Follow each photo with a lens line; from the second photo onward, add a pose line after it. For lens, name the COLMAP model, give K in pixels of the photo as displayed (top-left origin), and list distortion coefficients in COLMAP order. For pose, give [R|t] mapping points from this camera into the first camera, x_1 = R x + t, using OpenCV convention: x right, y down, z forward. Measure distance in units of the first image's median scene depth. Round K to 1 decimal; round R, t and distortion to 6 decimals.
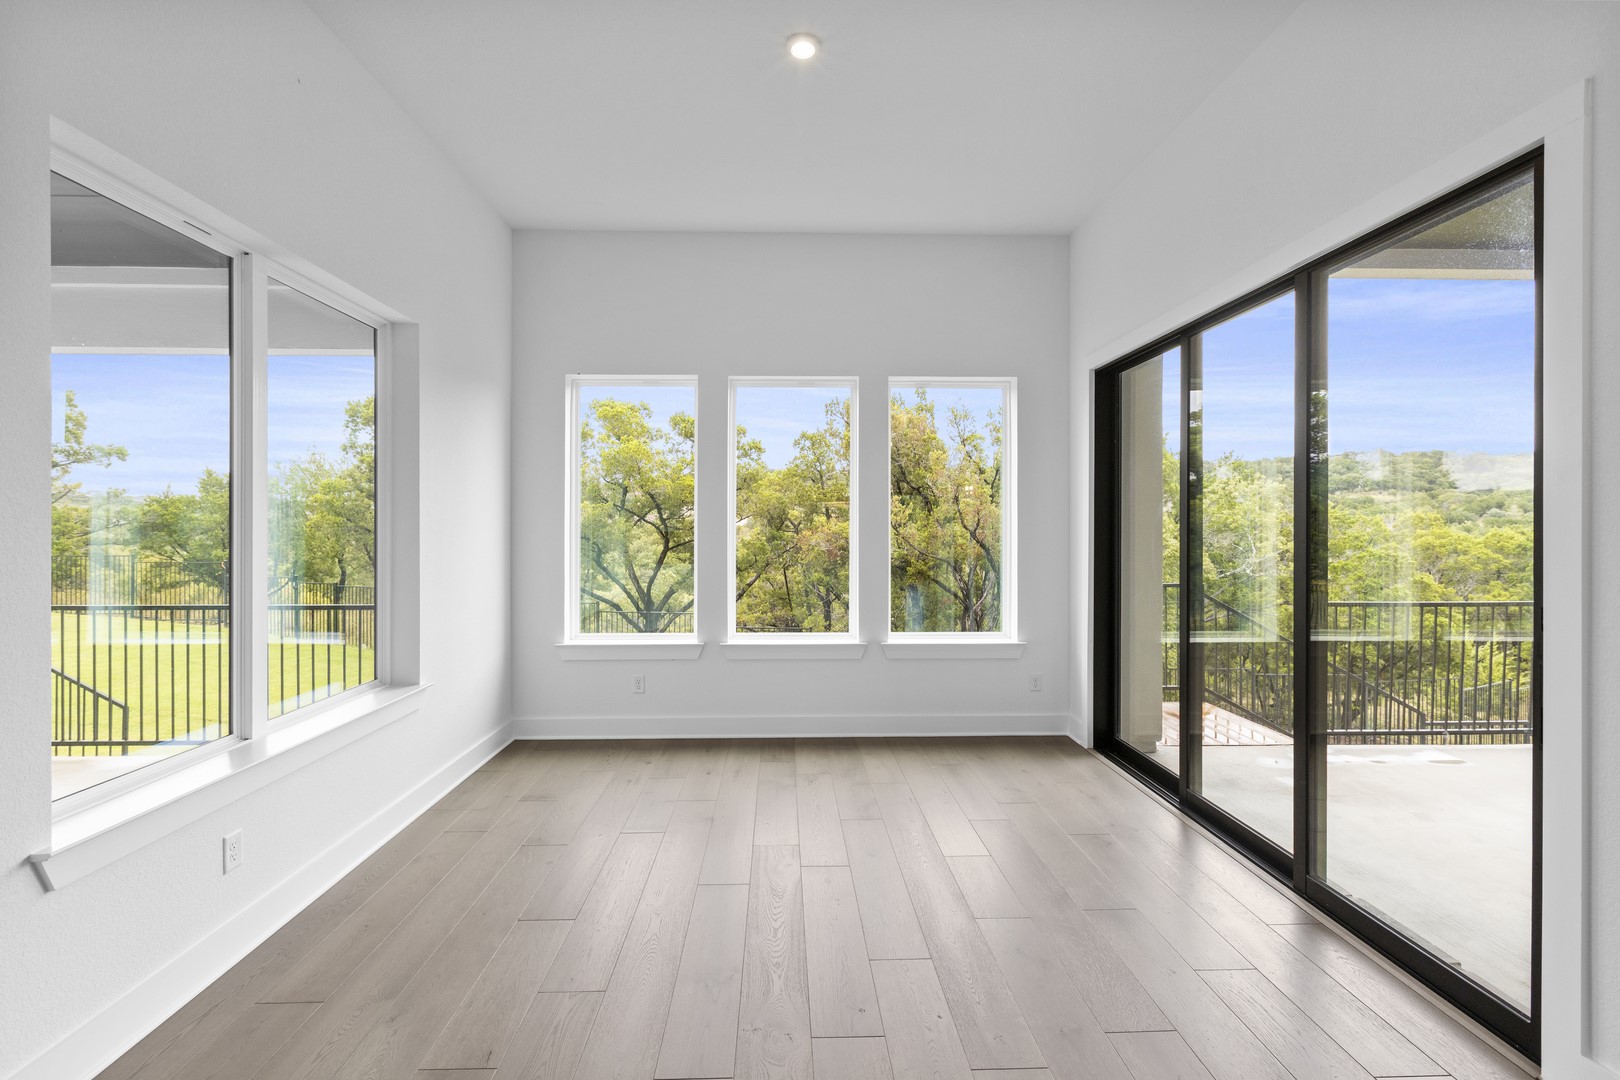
lens RADIAL K [[720.3, 0, 809.9], [0, 720.3, 533.8], [0, 0, 1]] dist [-0.003982, -0.000455]
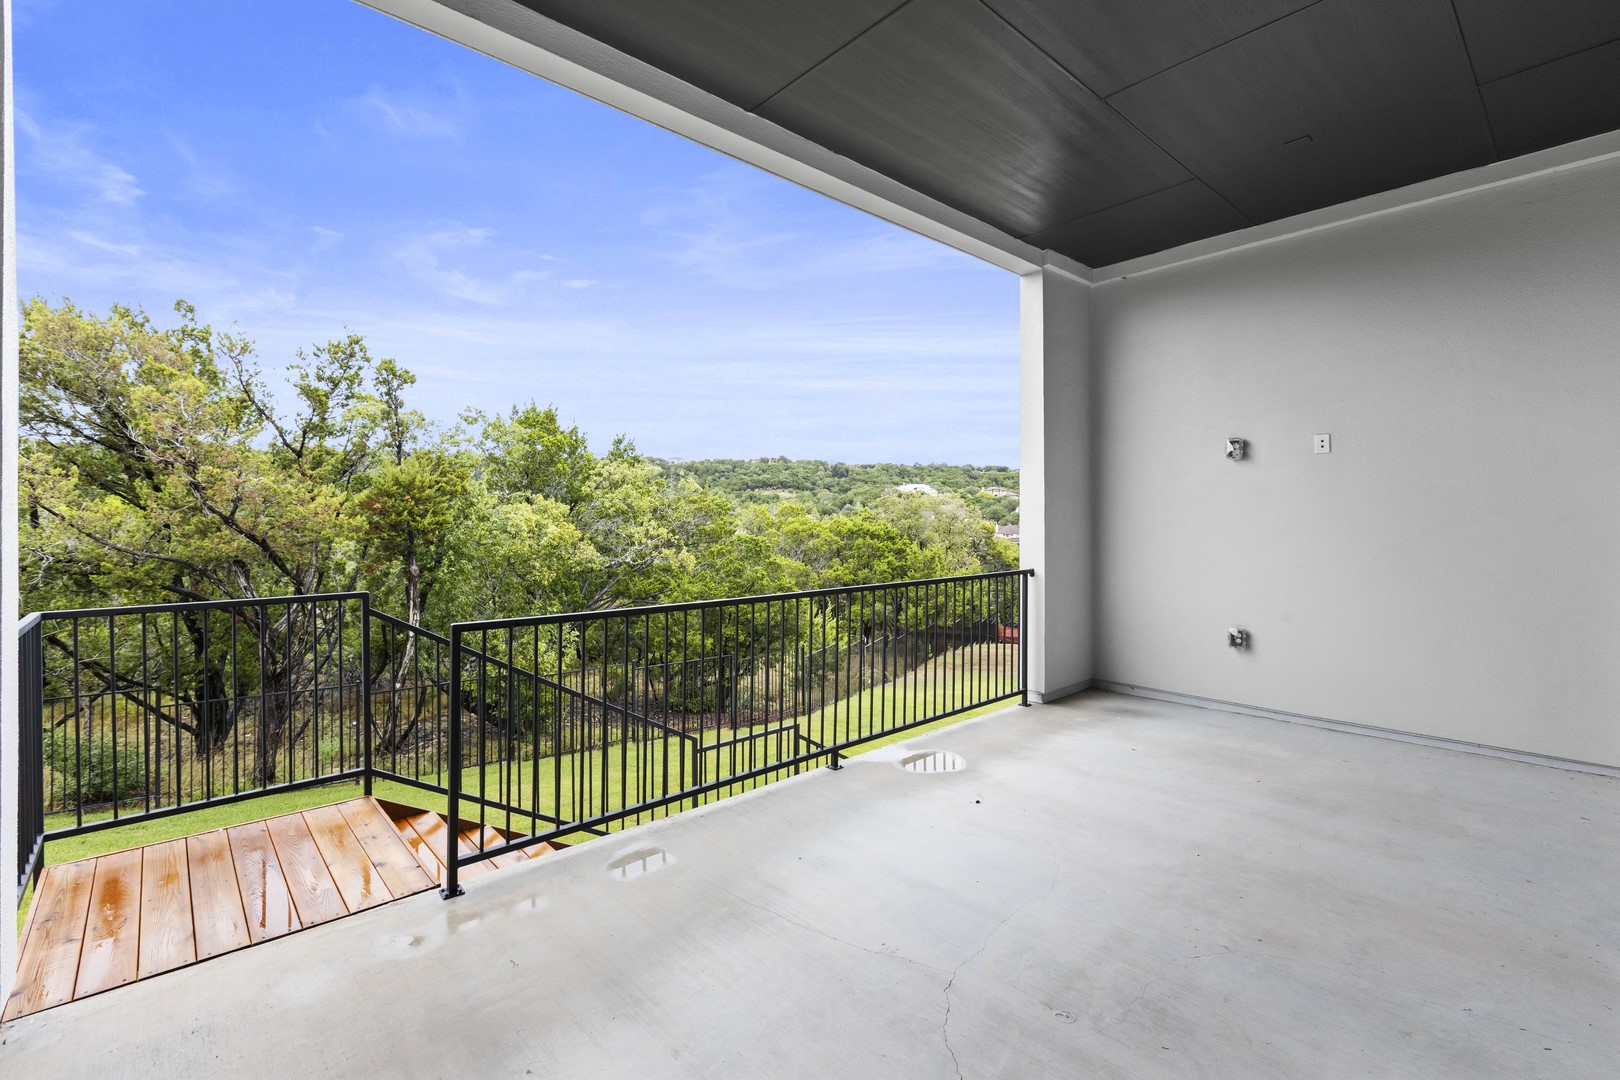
lens RADIAL K [[720.3, 0, 805.9], [0, 720.3, 535.9], [0, 0, 1]] dist [-0.003982, -0.000455]
pose [[0.762548, -0.014568, 0.646768, 0.105110], [0.003645, 0.999827, 0.018223, 0.003324], [-0.646922, -0.011538, 0.762469, 0.078115]]
